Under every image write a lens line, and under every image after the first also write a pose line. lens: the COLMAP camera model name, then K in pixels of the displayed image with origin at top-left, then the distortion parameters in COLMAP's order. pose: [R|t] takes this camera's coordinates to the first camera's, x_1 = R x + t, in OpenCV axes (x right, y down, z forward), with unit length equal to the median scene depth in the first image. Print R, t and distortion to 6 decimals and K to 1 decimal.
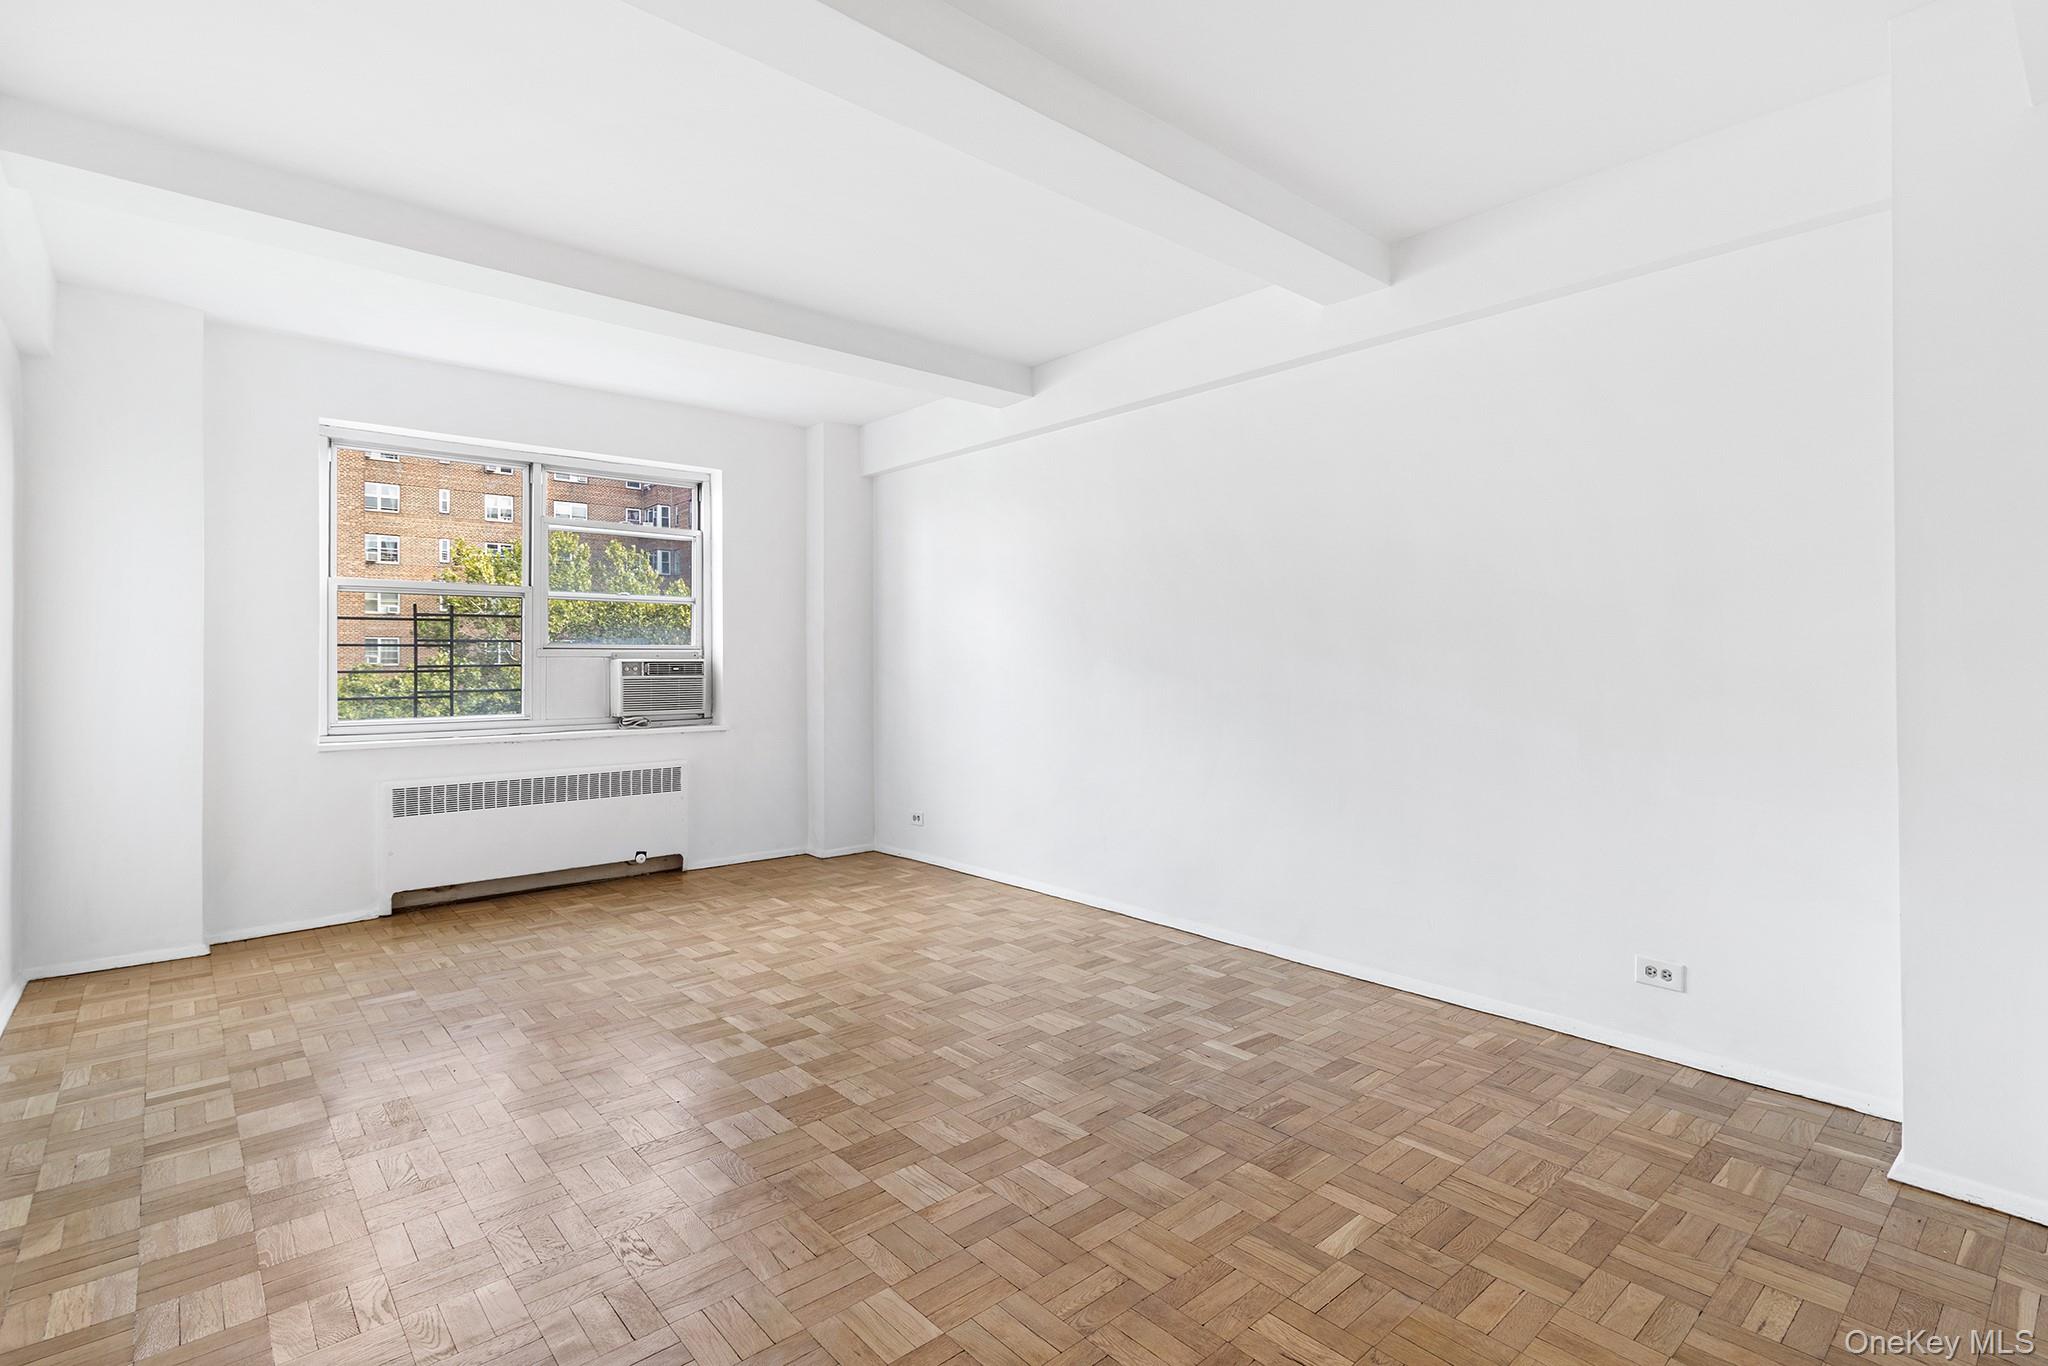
lens RADIAL K [[942.3, 0, 1065.4], [0, 942.3, 667.1], [0, 0, 1]] dist [0.006372, -0.000030]
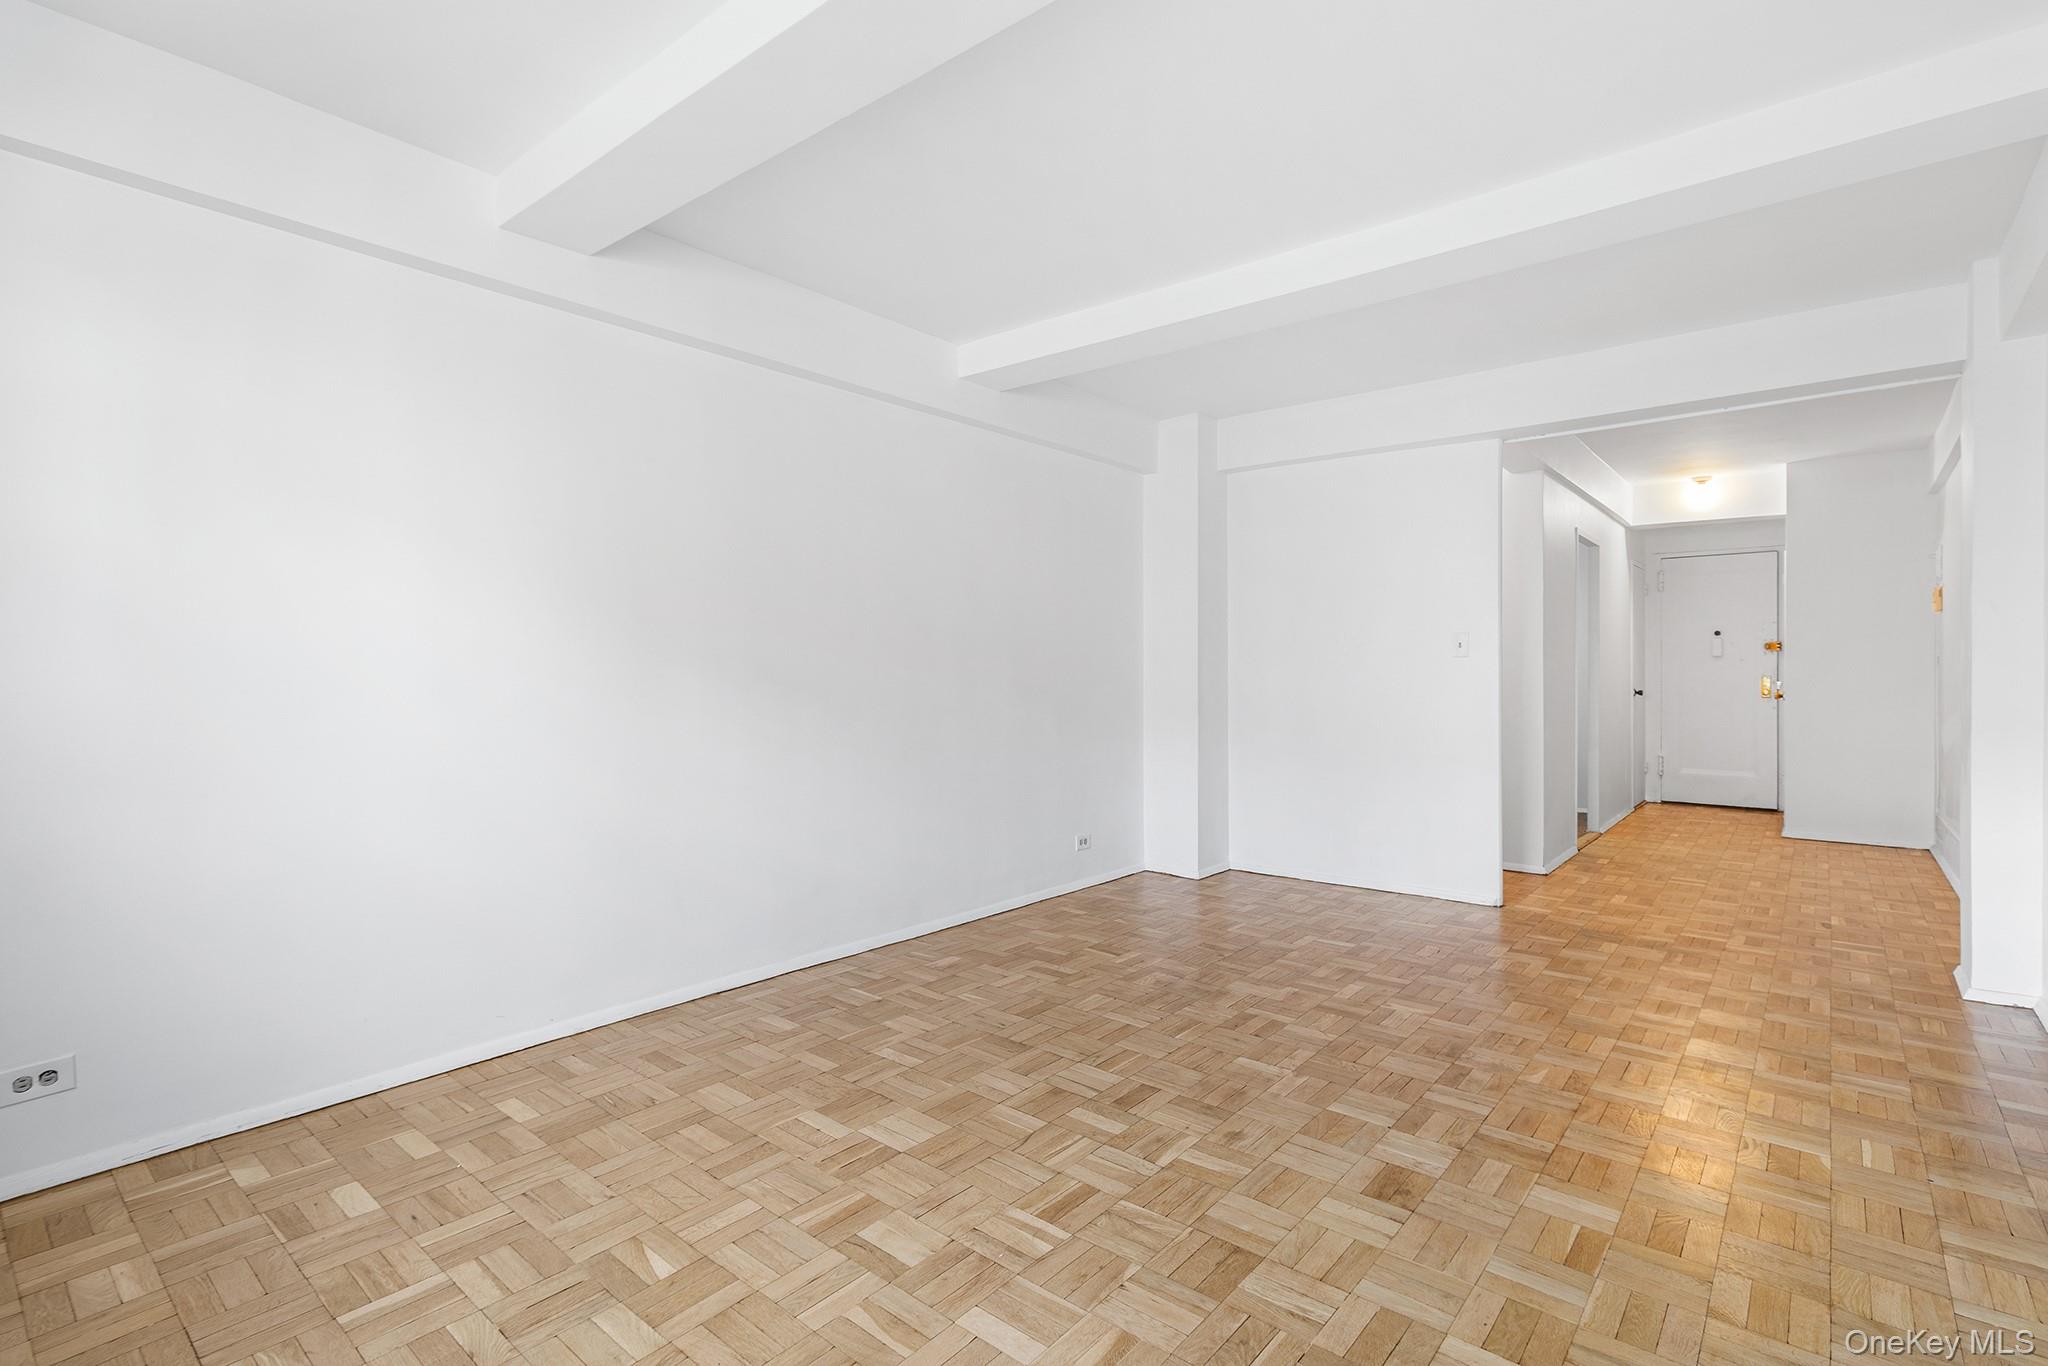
lens RADIAL K [[962.9, 0, 1059.3], [0, 962.9, 683.8], [0, 0, 1]] dist [0.000469, 0.000474]
pose [[-0.124474, -0.010589, 0.992166, -1.442191], [0.012015, 0.999854, 0.012178, 0.009789], [-0.992150, 0.013437, -0.124329, 1.582300]]
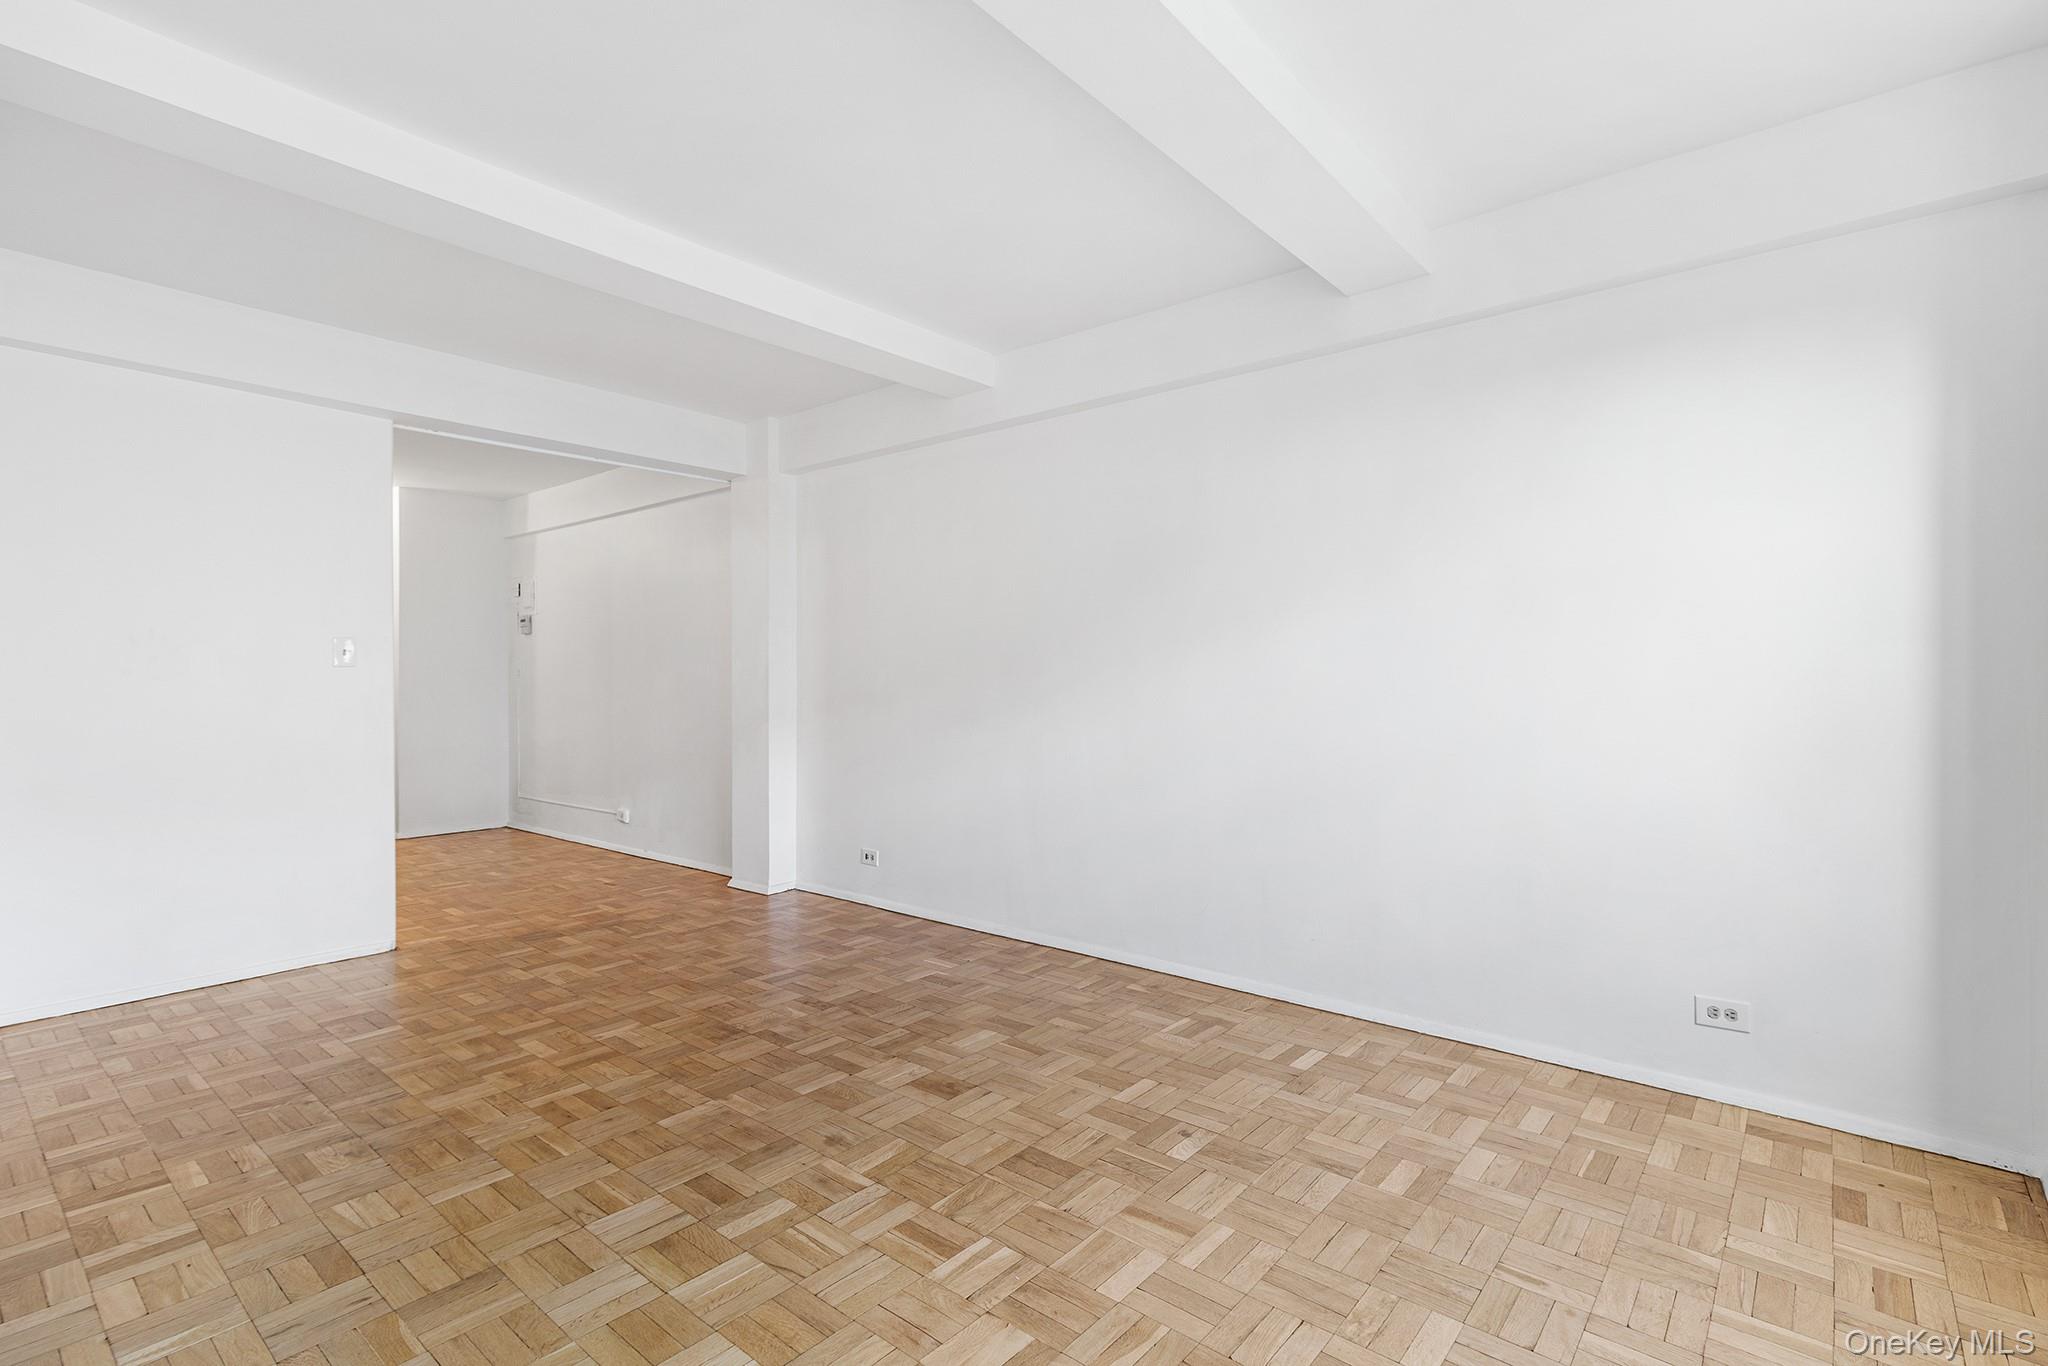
lens RADIAL K [[948.0, 0, 1024.0], [0, 948.0, 683.0], [0, 0, 1]] dist [-0.000945, -0.000448]
pose [[-0.994229, 0.007167, -0.107043, -0.548589], [0.005480, 0.999856, 0.016046, -0.014668], [0.107143, 0.015367, -0.994125, 2.333880]]
